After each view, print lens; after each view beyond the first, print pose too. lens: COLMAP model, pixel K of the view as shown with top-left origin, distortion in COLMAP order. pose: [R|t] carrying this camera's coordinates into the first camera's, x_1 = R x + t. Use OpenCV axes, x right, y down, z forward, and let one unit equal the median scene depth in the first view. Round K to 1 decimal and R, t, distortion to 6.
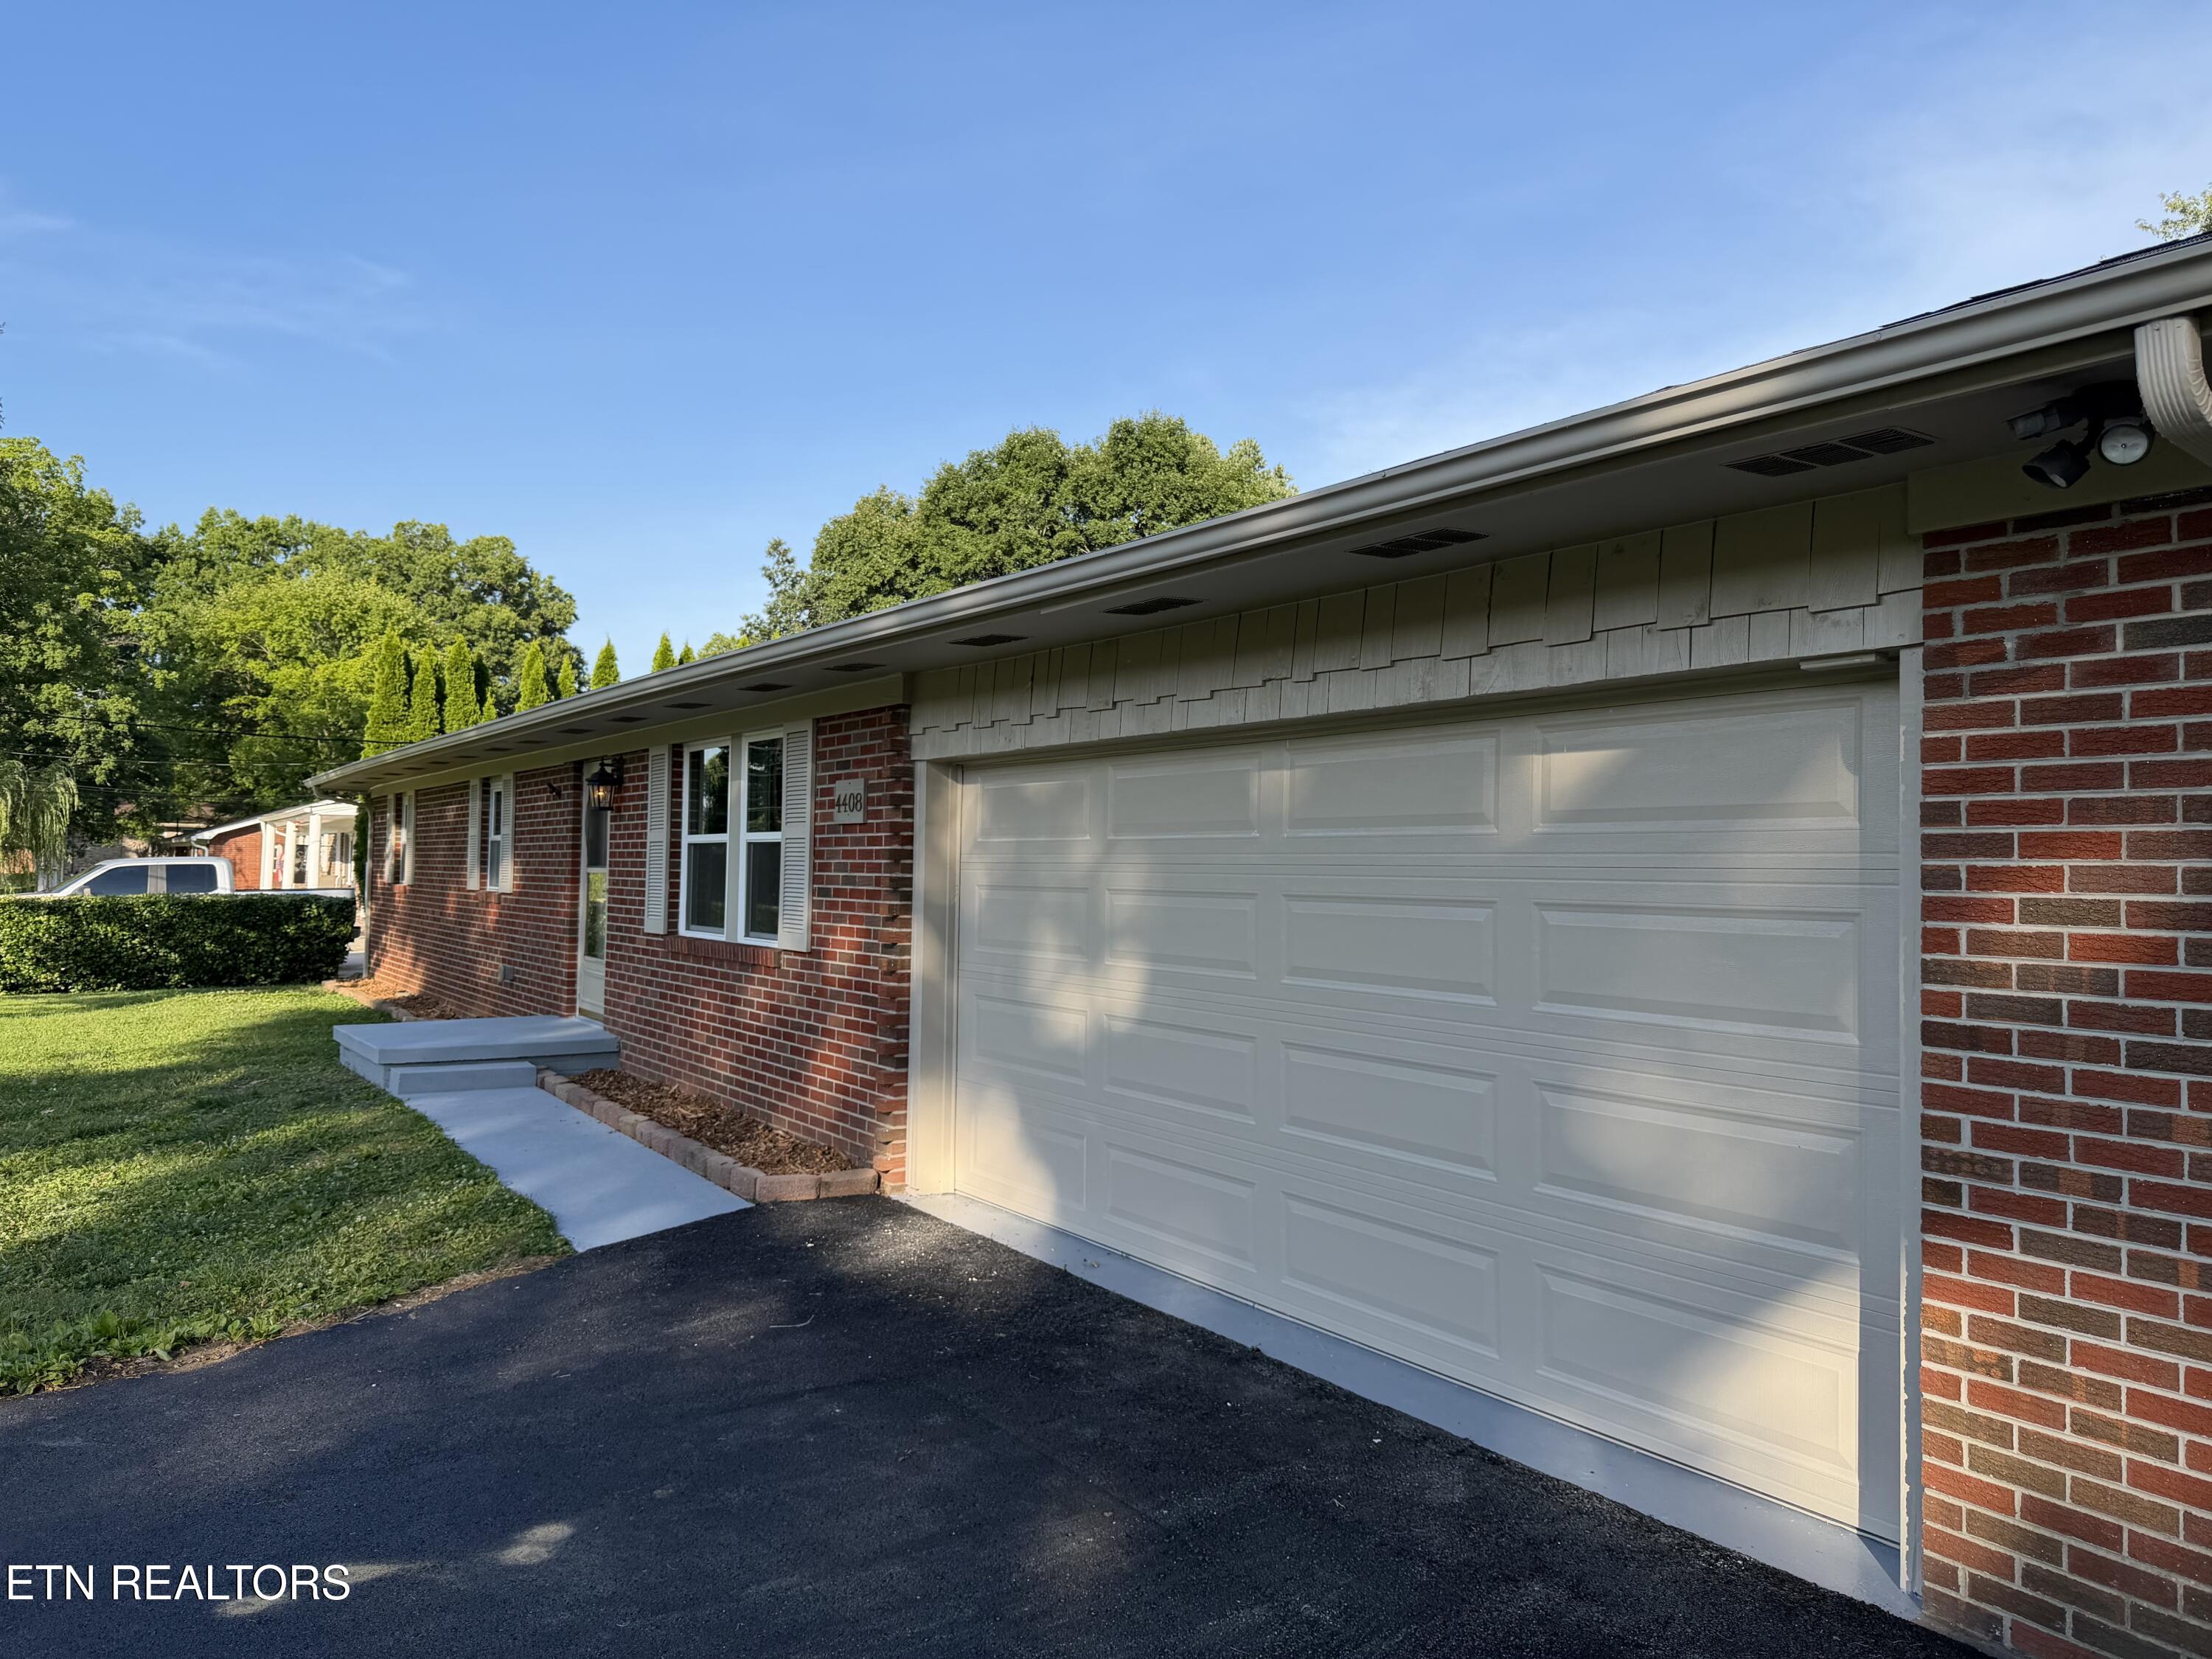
lens RADIAL K [[1545.0, 0, 1102.8], [0, 1545.0, 804.8], [0, 0, 1]] dist [0.119452, -0.153637]
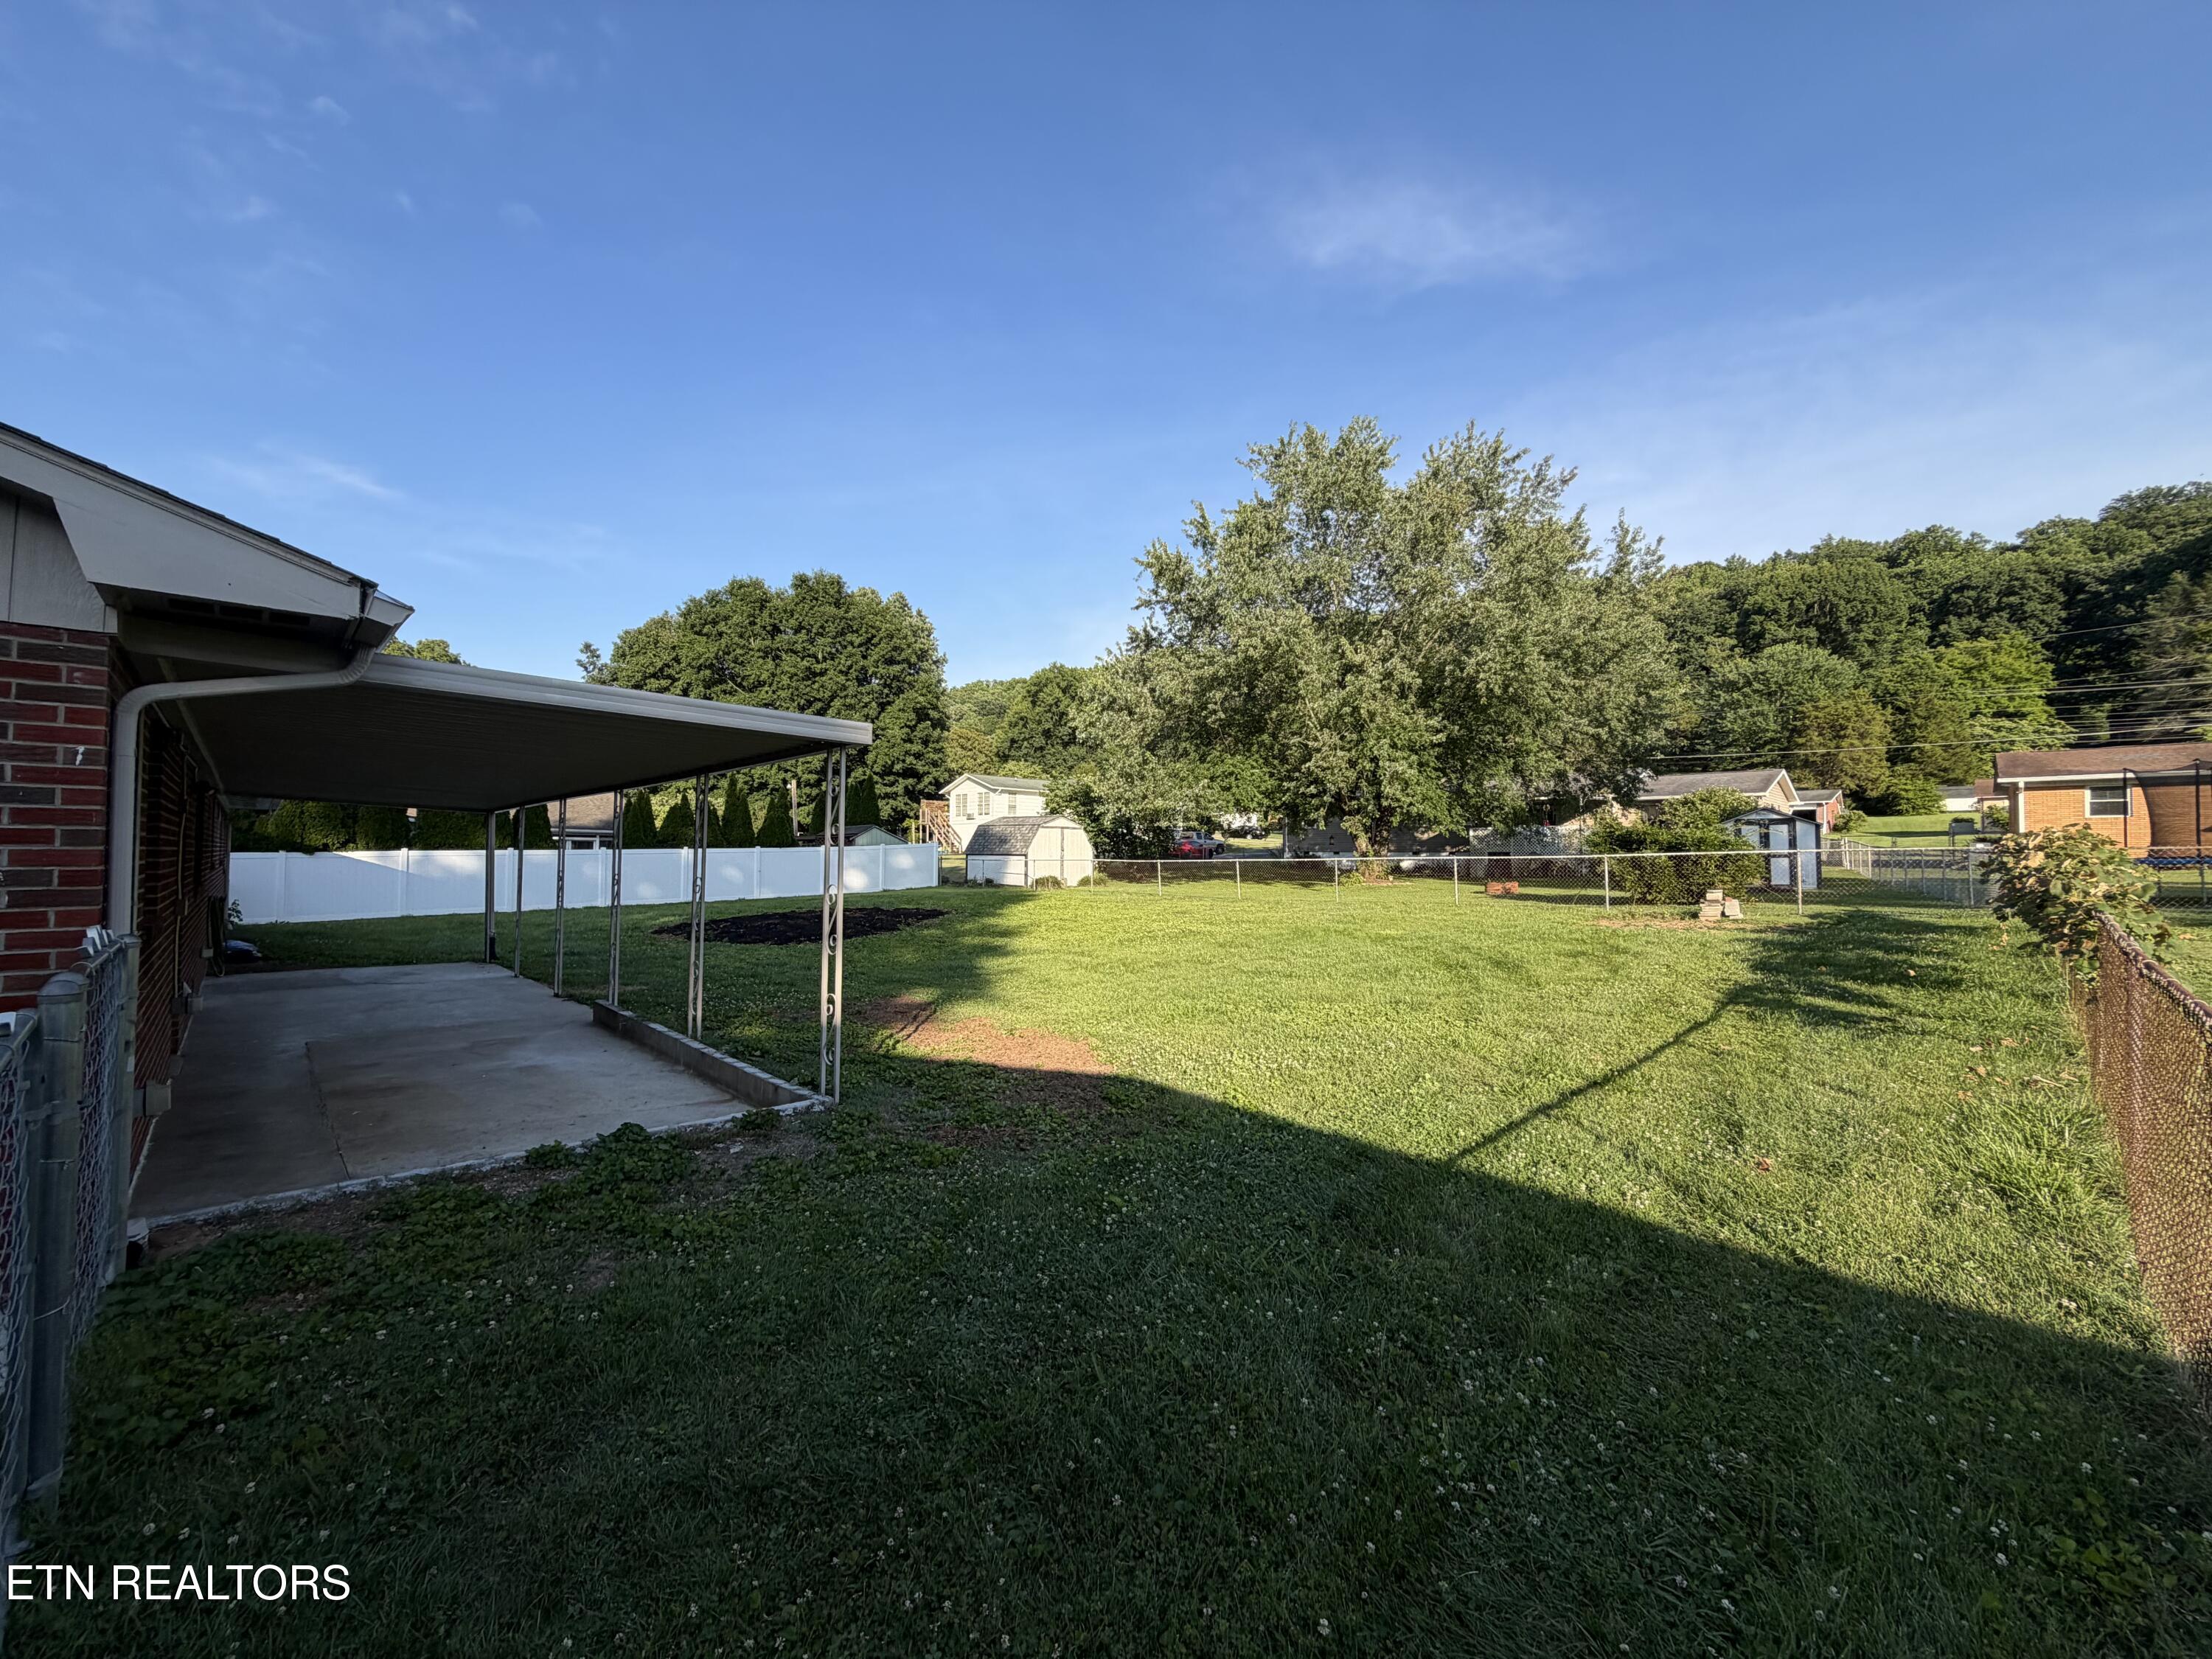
lens RADIAL K [[877.5, 0, 1101.1], [0, 877.5, 829.4], [0, 0, 1]] dist [-0.000853, 0.000467]
pose [[0.983692, -0.001693, 0.179853, 0.490055], [-0.001106, 0.999880, 0.015464, 0.010286], [-0.179858, -0.015411, 0.983572, 0.145043]]
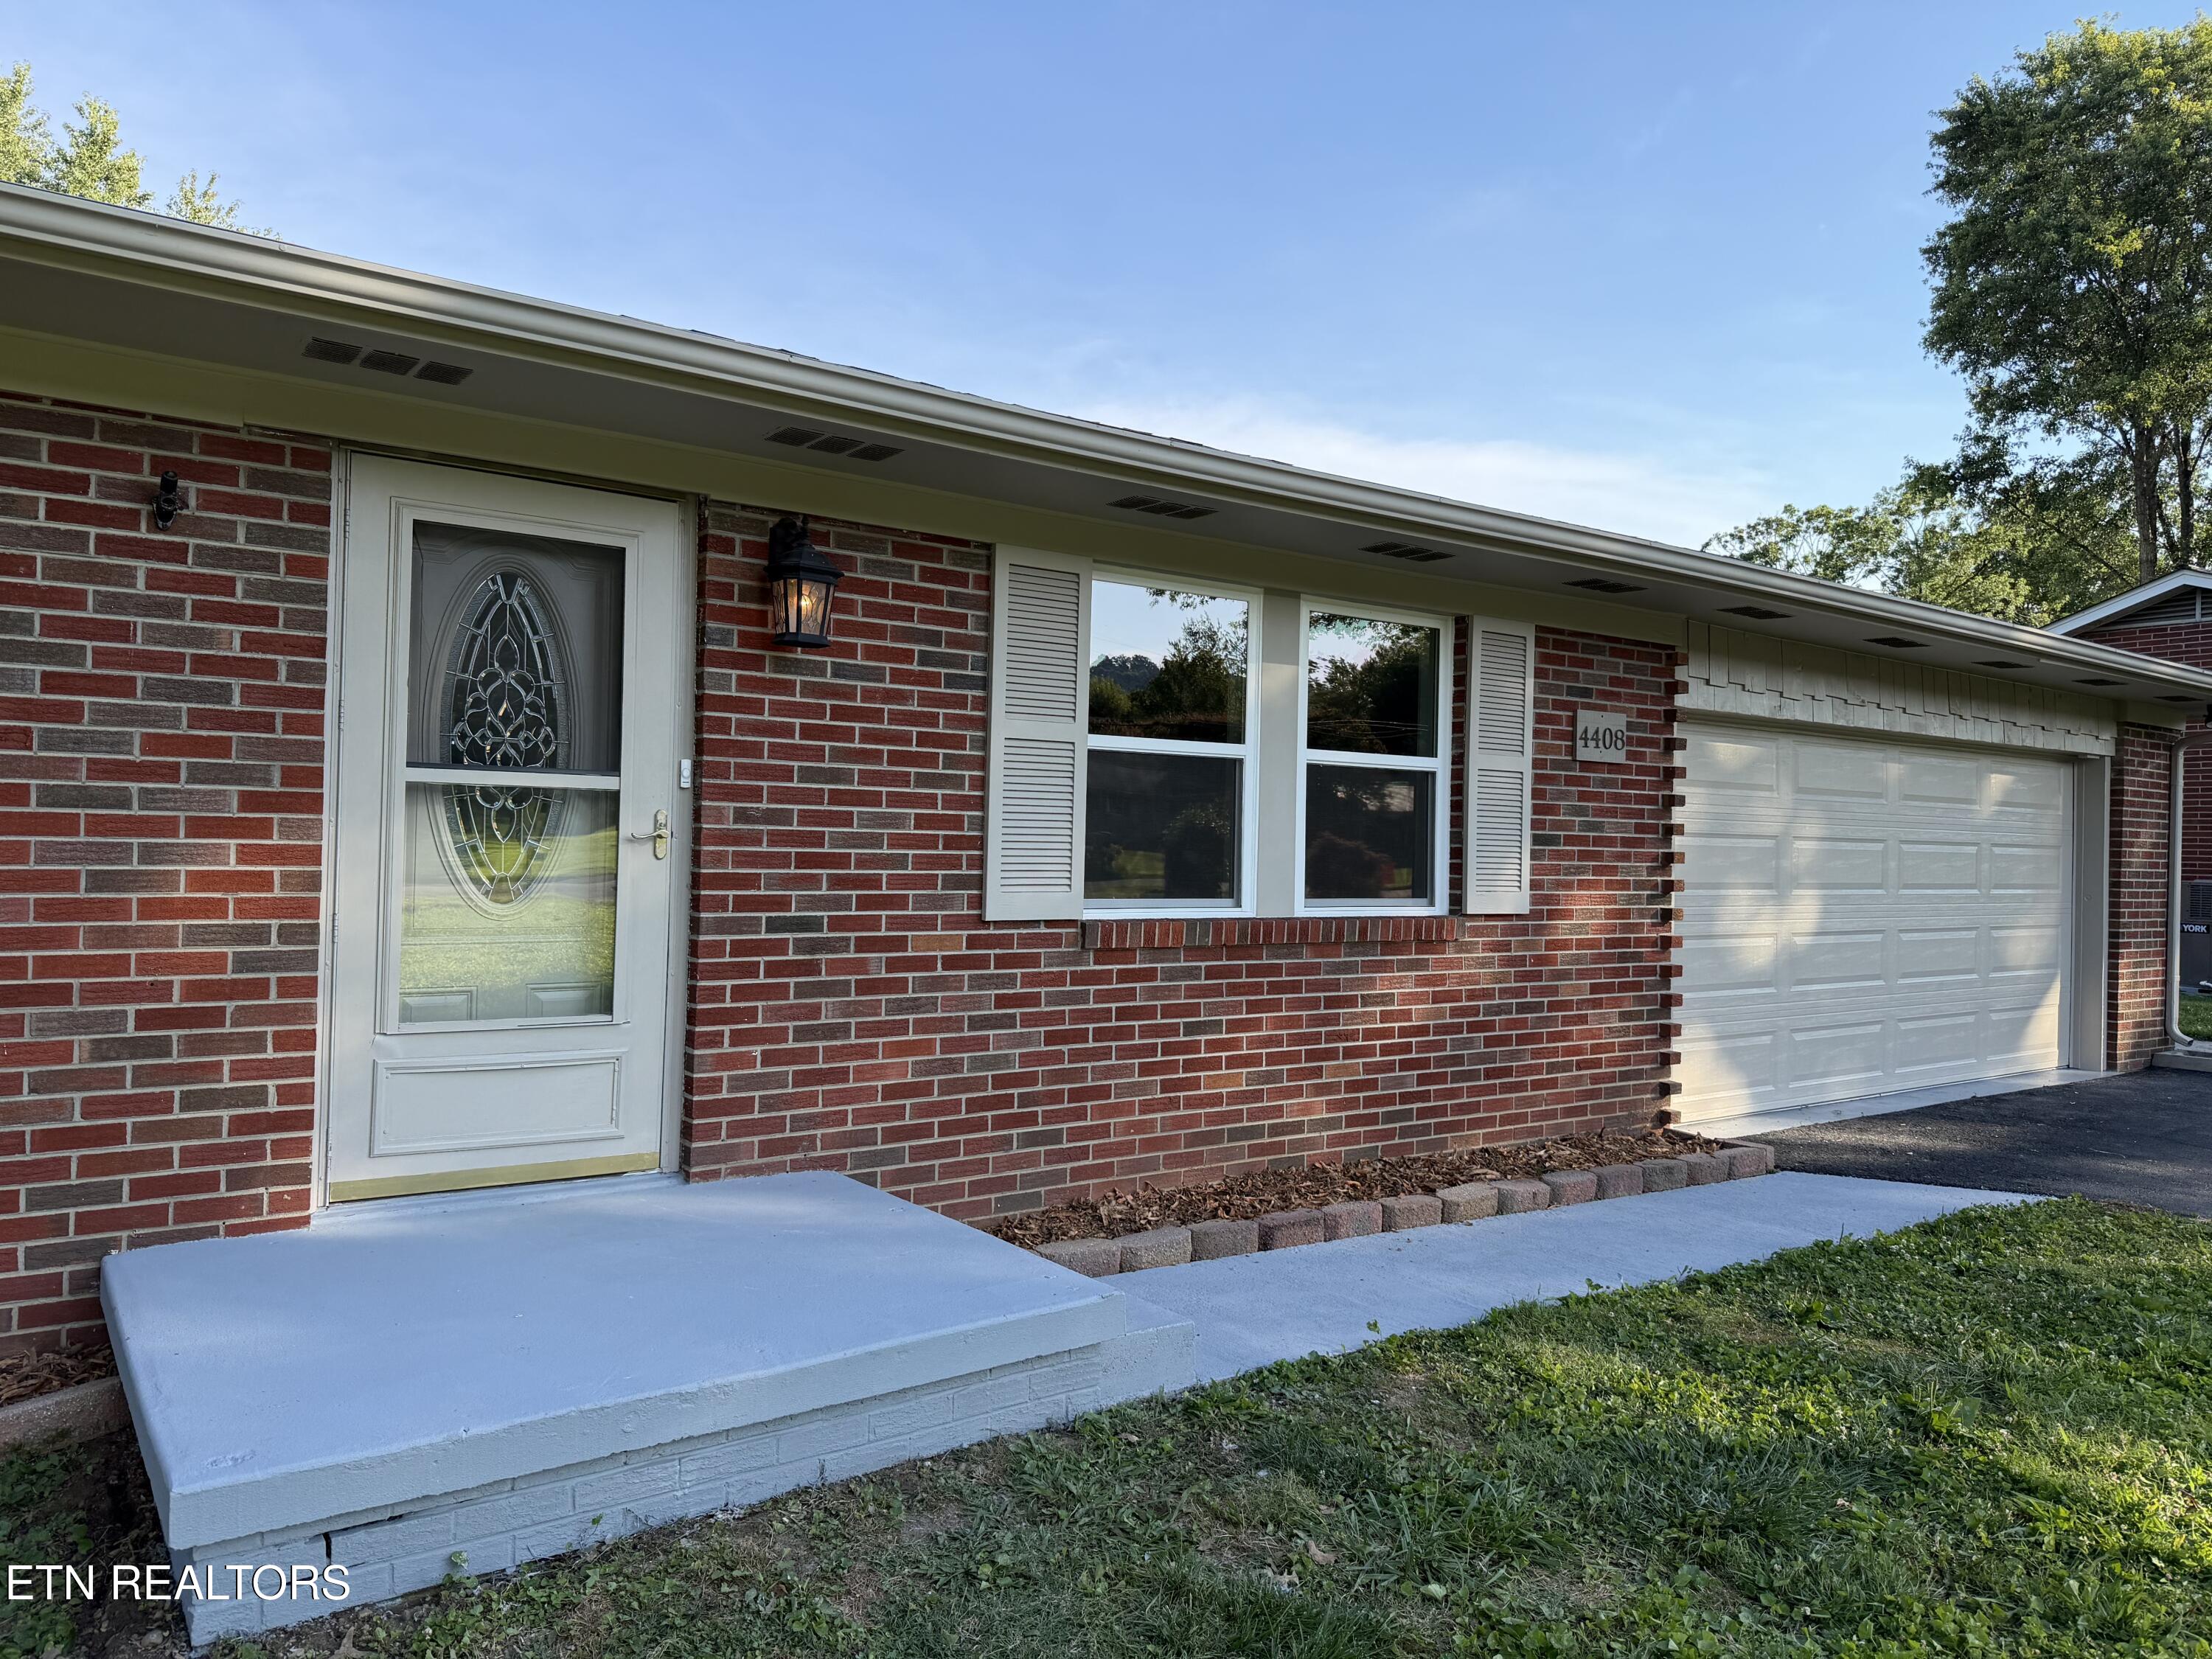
lens RADIAL K [[1551.7, 0, 1114.9], [0, 1551.7, 819.9], [0, 0, 1]] dist [0.040361, -0.043154]
pose [[-0.034598, -0.000549, 0.999401, -0.364504], [-0.064435, 0.997920, -0.001682, 0.022556], [-0.997322, -0.064455, -0.034561, 0.457790]]
